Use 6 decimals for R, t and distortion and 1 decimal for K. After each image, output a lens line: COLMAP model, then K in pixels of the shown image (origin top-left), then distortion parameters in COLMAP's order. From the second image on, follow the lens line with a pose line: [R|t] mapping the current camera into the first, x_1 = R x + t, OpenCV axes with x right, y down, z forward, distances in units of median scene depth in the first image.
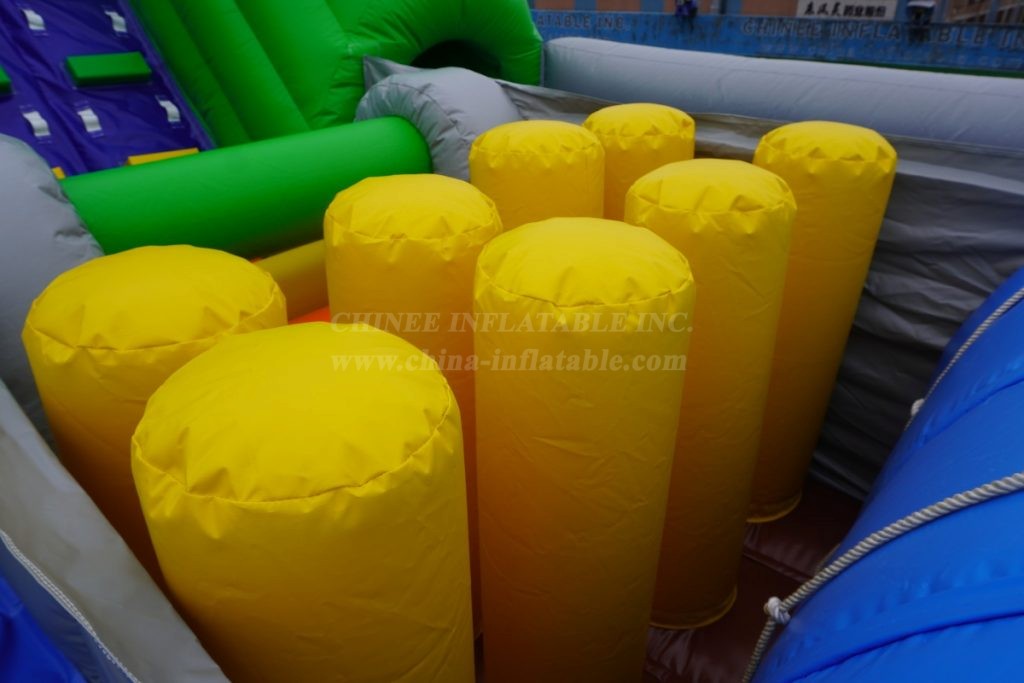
lens RADIAL K [[677.7, 0, 498.6], [0, 677.7, 327.5], [0, 0, 1]] dist [-0.035419, 0.022847]
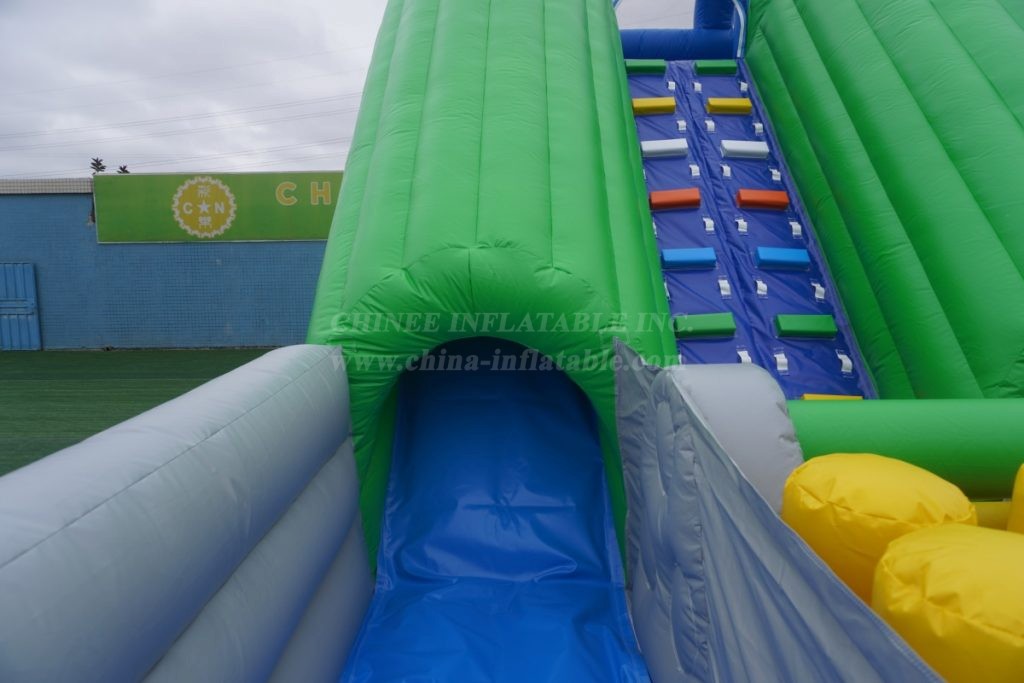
lens RADIAL K [[677.7, 0, 530.0], [0, 677.7, 338.4], [0, 0, 1]] dist [-0.035419, 0.022847]
pose [[0.673268, 0.095806, -0.733166, -0.002736], [-0.342538, 0.919163, -0.194443, 0.058637], [0.655270, 0.382049, 0.651660, -0.151932]]
